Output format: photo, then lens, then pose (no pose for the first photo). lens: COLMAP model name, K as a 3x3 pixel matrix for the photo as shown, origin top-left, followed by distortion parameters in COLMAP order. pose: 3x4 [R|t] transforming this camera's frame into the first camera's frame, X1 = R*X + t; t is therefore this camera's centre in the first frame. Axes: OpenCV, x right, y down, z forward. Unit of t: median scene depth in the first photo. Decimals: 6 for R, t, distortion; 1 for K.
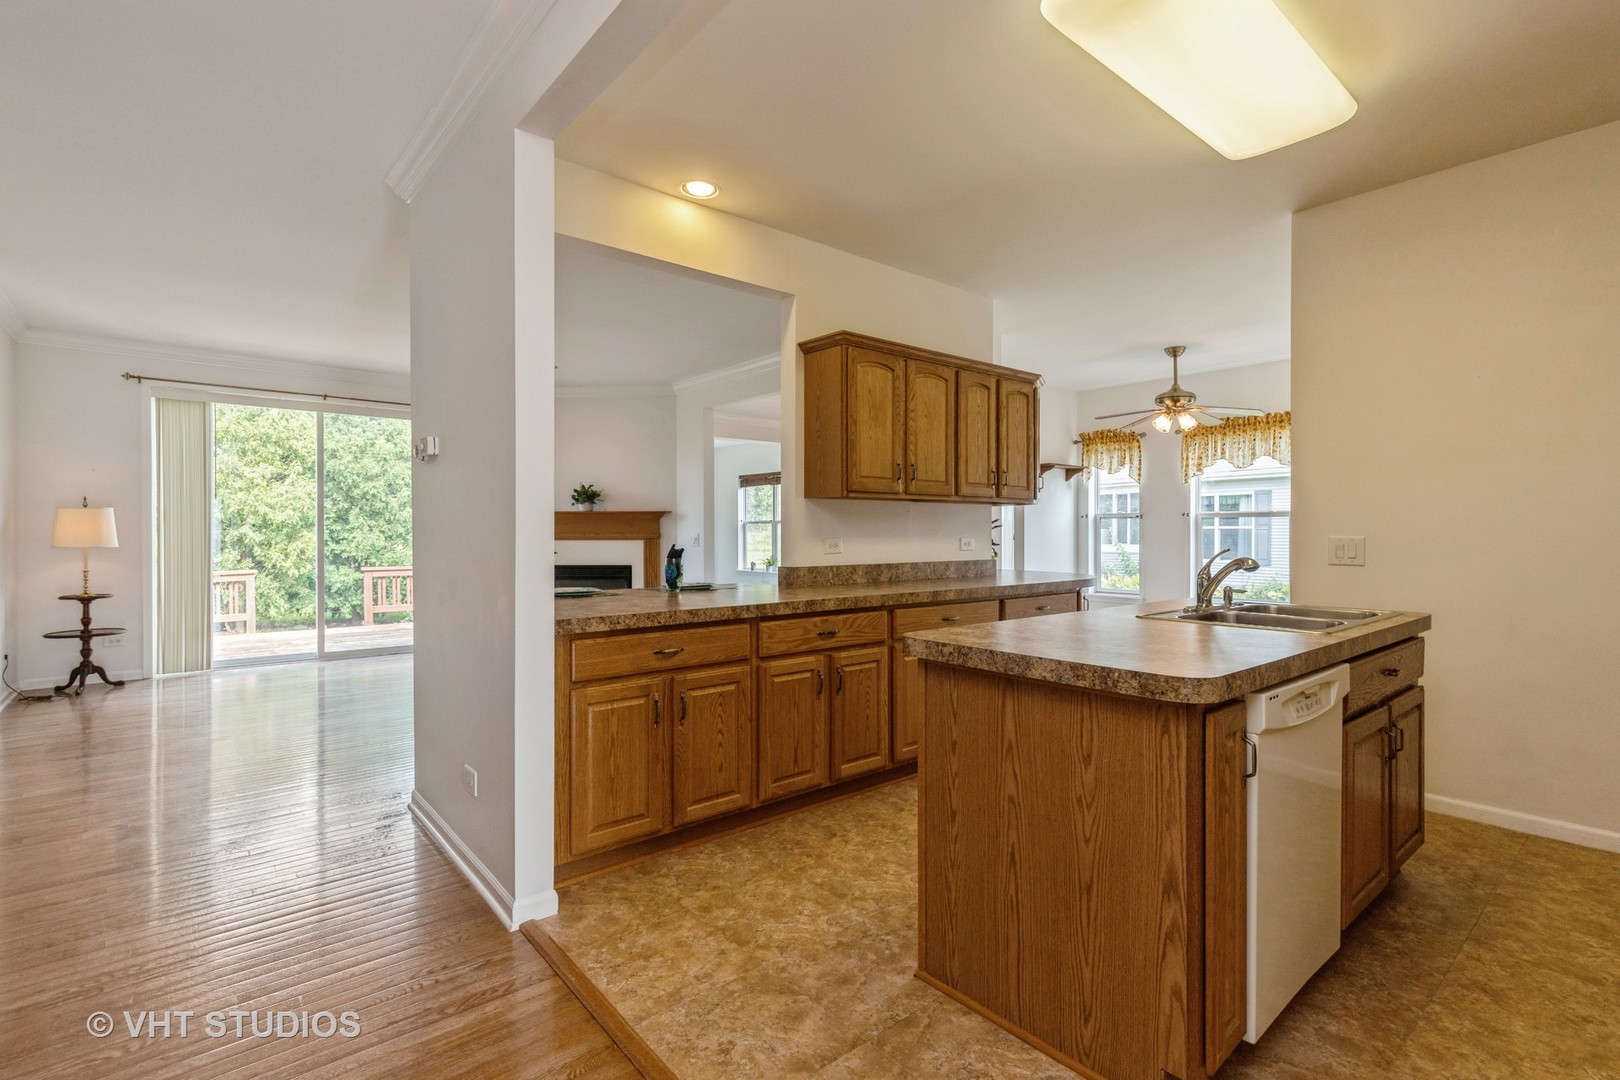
lens RADIAL K [[739.7, 0, 811.4], [0, 739.7, 535.3], [0, 0, 1]] dist [0.004179, 0.000377]
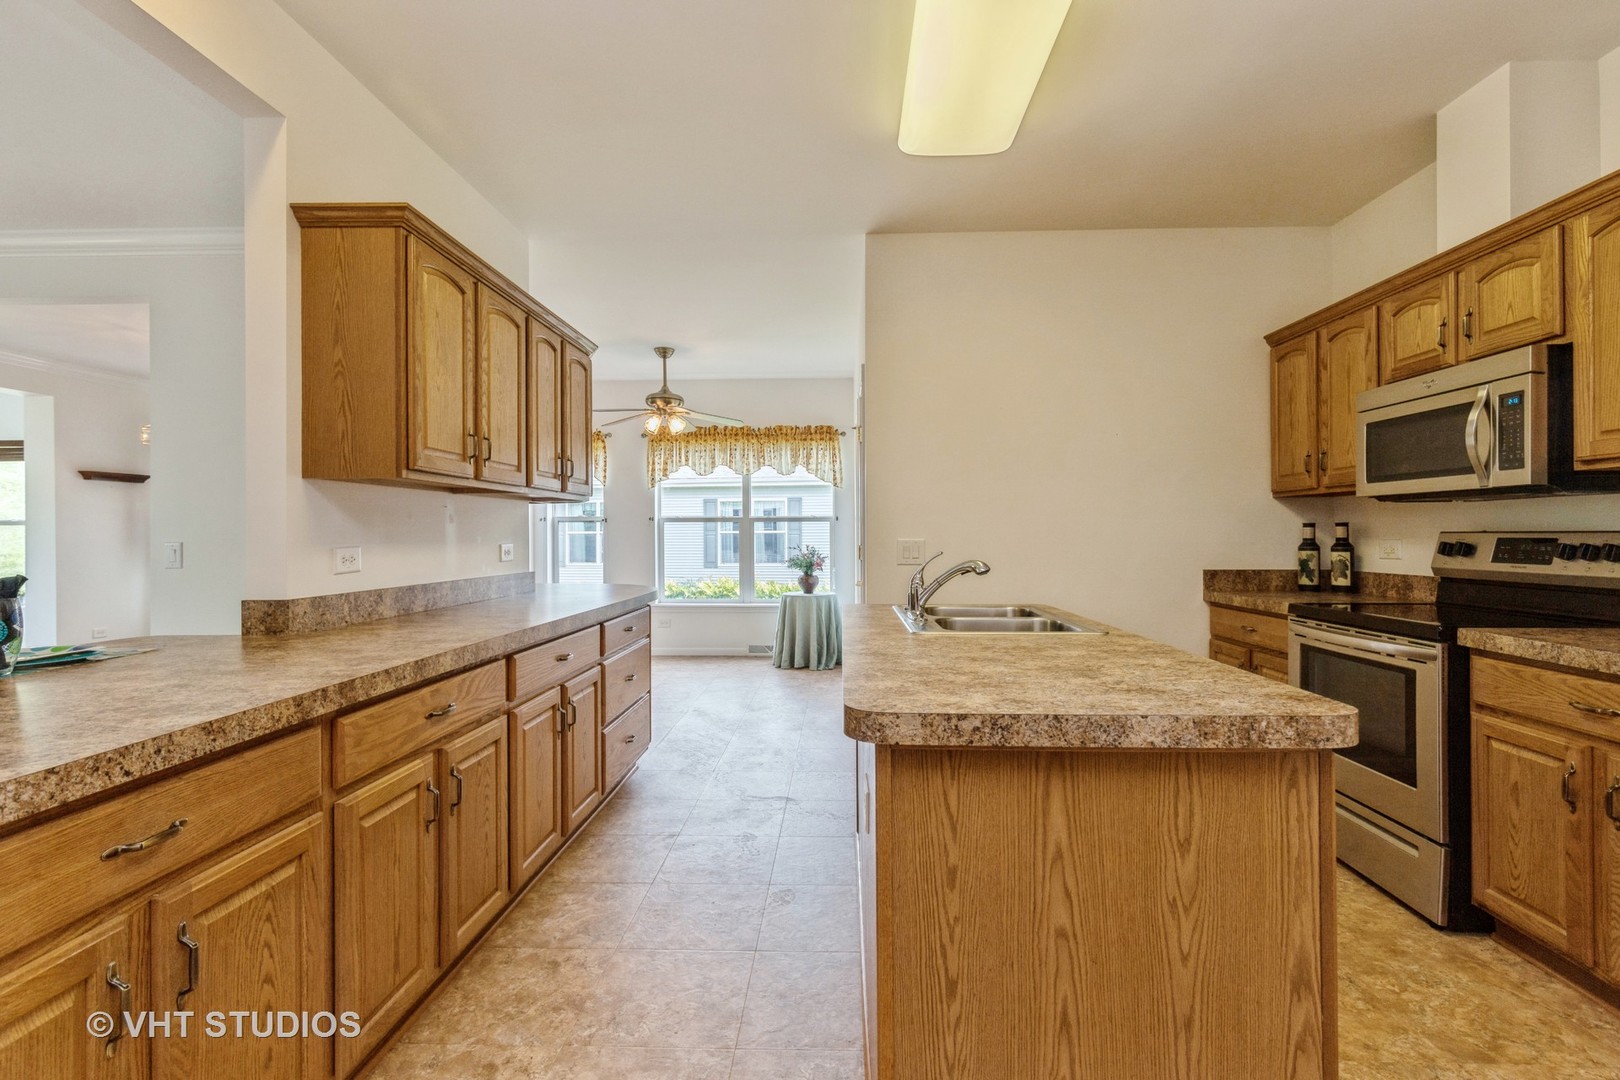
lens RADIAL K [[739.7, 0, 811.4], [0, 739.7, 535.3], [0, 0, 1]] dist [0.004179, 0.000377]
pose [[0.670859, -0.002422, 0.741581, -0.110072], [0.008135, 0.999959, -0.004093, -0.000271], [-0.741541, 0.008779, 0.670851, 0.209371]]
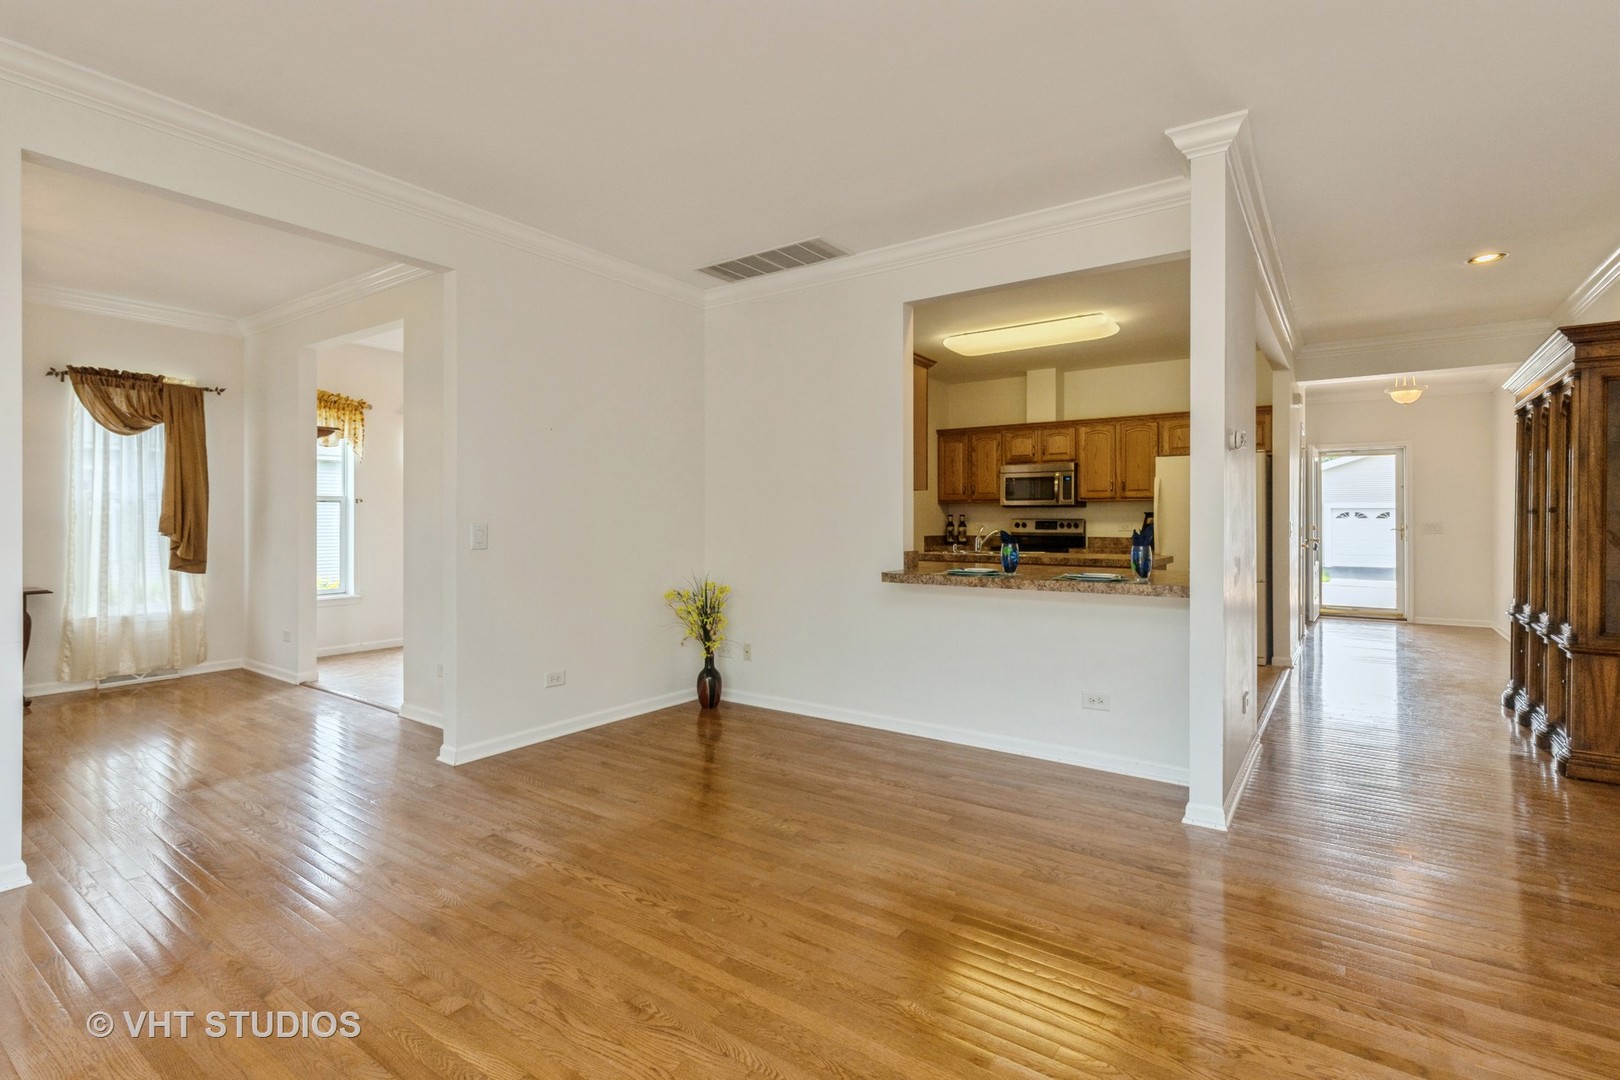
lens RADIAL K [[757.8, 0, 810.8], [0, 757.8, 525.2], [0, 0, 1]] dist [0.009839, 0.000394]
pose [[-0.248754, -0.007449, 0.968538, -0.702382], [0.004715, 0.999949, 0.008901, -0.003306], [-0.968555, 0.006781, -0.248706, 0.919128]]
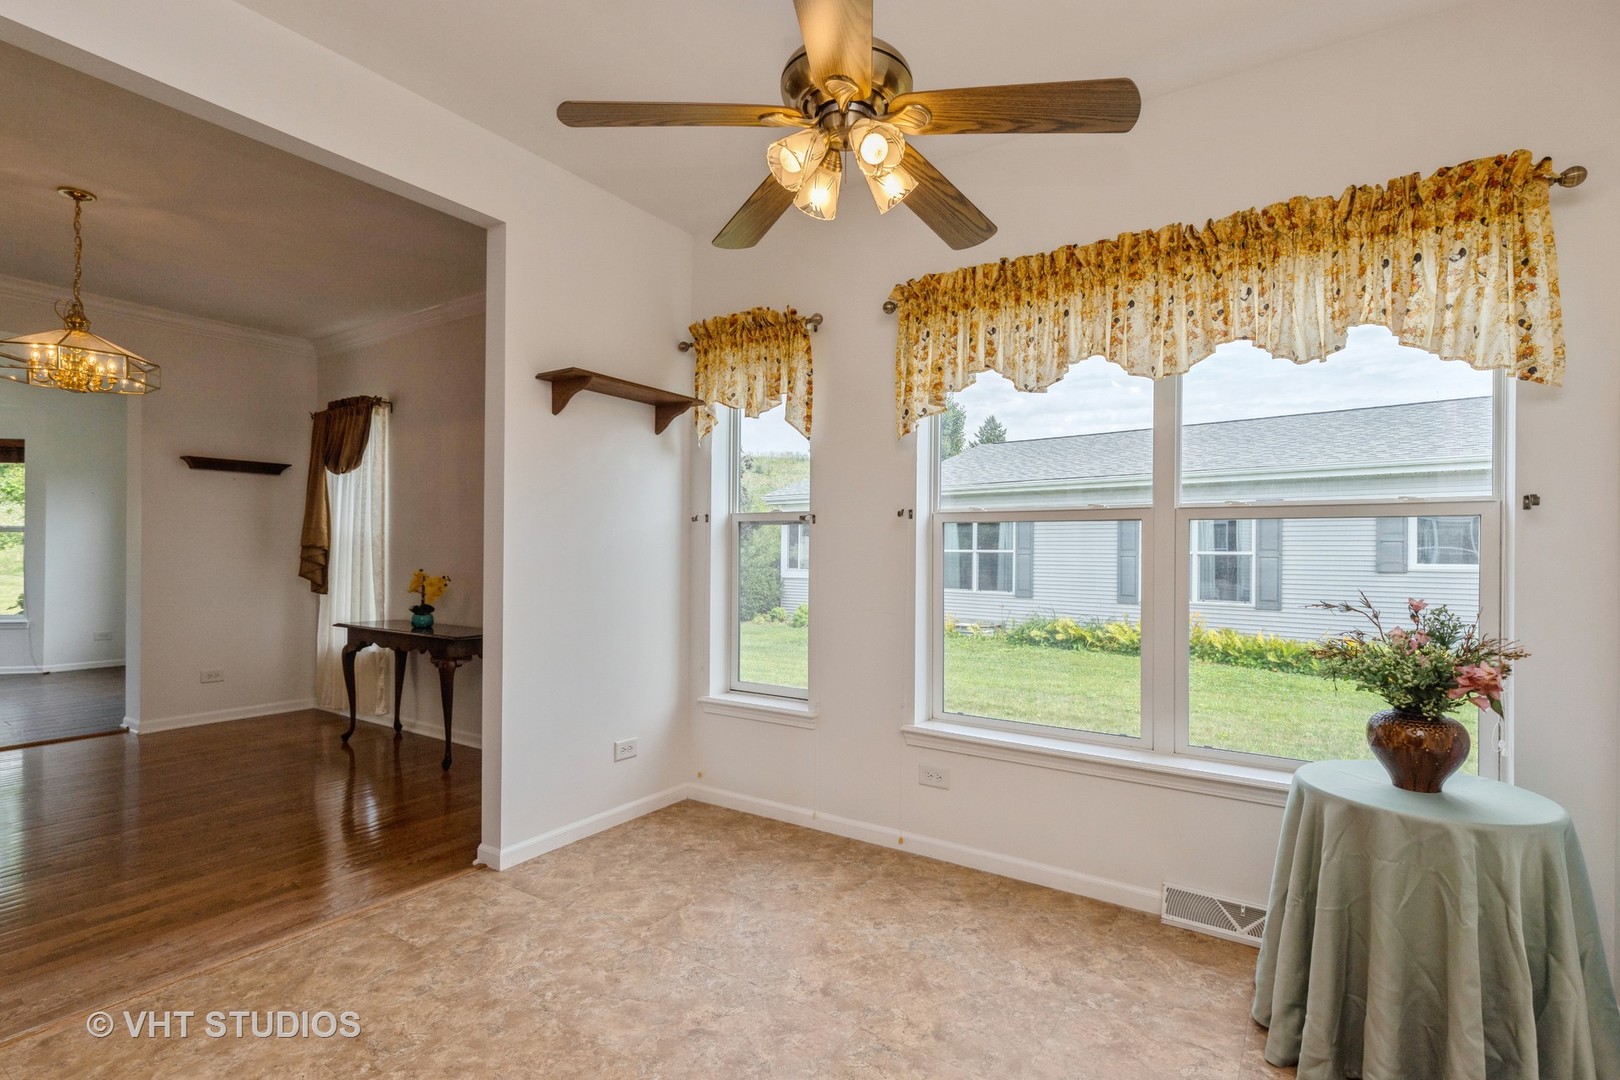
lens RADIAL K [[770.7, 0, 812.2], [0, 770.7, 553.4], [0, 0, 1]] dist [0.001544, 0.000367]
pose [[0.957620, 0.010596, 0.287840, 0.413301], [-0.009348, 0.999940, -0.005709, -0.004608], [-0.287883, 0.002776, 0.957662, 0.753884]]
